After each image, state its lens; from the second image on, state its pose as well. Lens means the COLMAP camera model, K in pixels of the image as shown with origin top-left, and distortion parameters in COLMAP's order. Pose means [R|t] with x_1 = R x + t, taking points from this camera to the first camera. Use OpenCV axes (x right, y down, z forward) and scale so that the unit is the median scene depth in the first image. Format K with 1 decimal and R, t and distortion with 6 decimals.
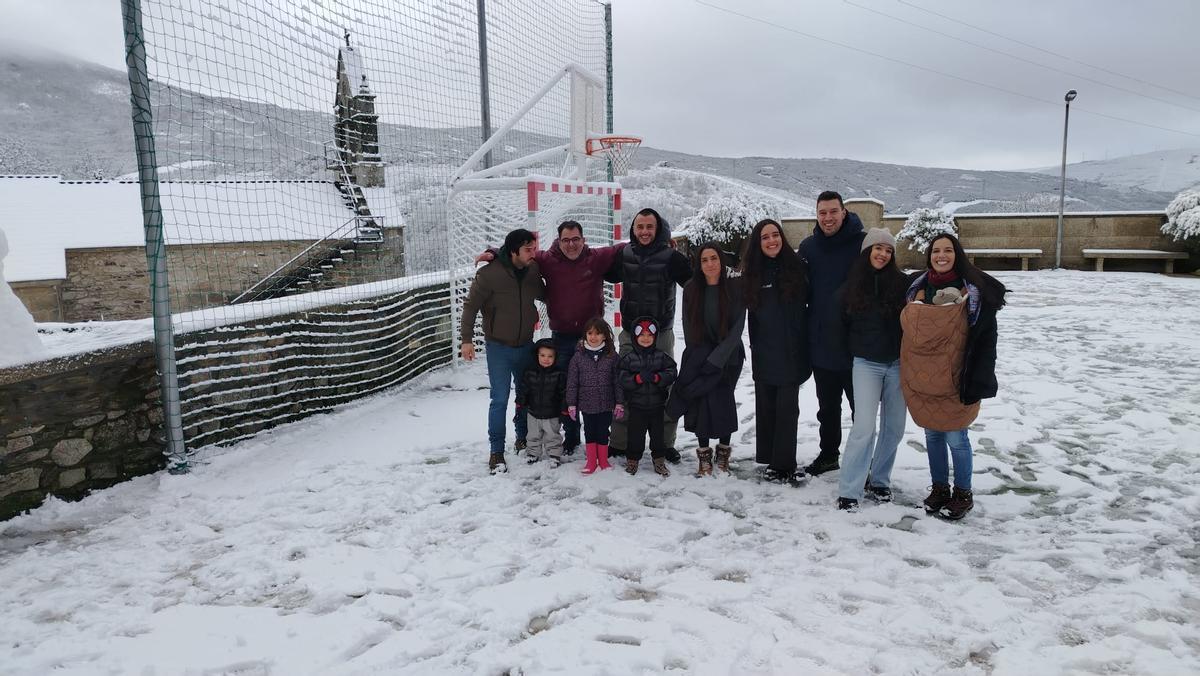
lens RADIAL K [[832.3, 0, 599.7], [0, 832.3, 343.2], [0, 0, 1]] dist [0.014138, -0.003531]
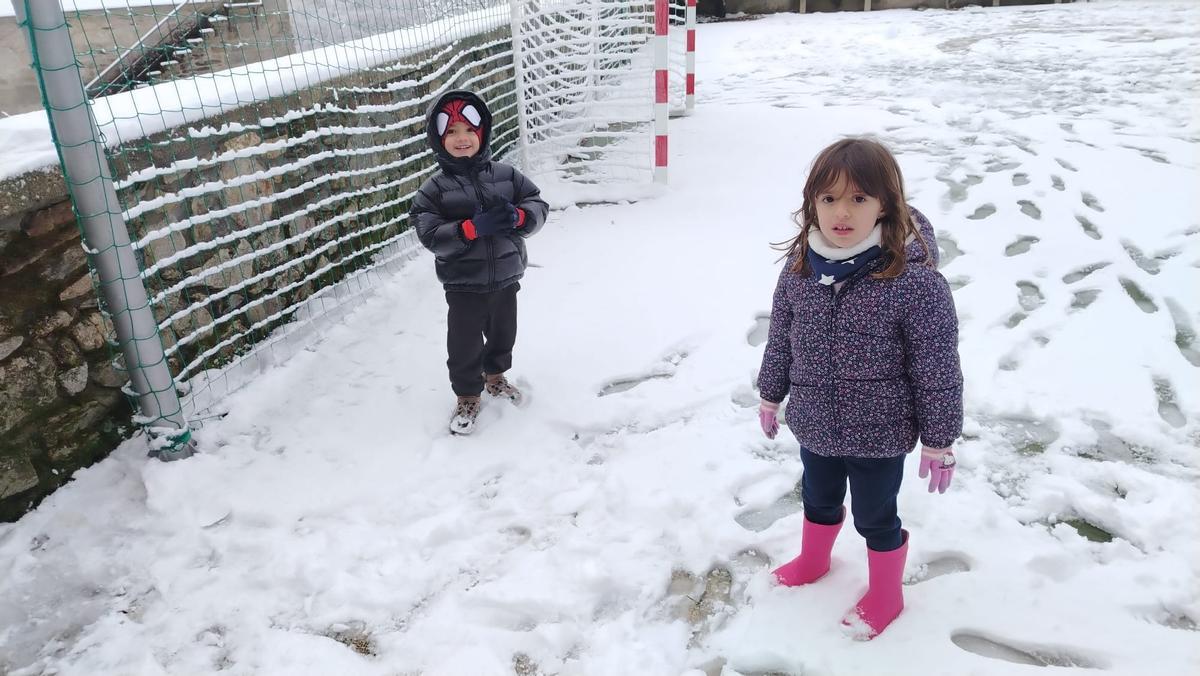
lens RADIAL K [[832.3, 0, 596.7], [0, 832.3, 348.4], [0, 0, 1]] dist [0.014138, -0.003531]
pose [[0.989321, -0.089376, 0.115131, -0.238284], [0.055592, 0.961595, 0.268784, -0.010375], [-0.134733, -0.259513, 0.956295, 0.399717]]
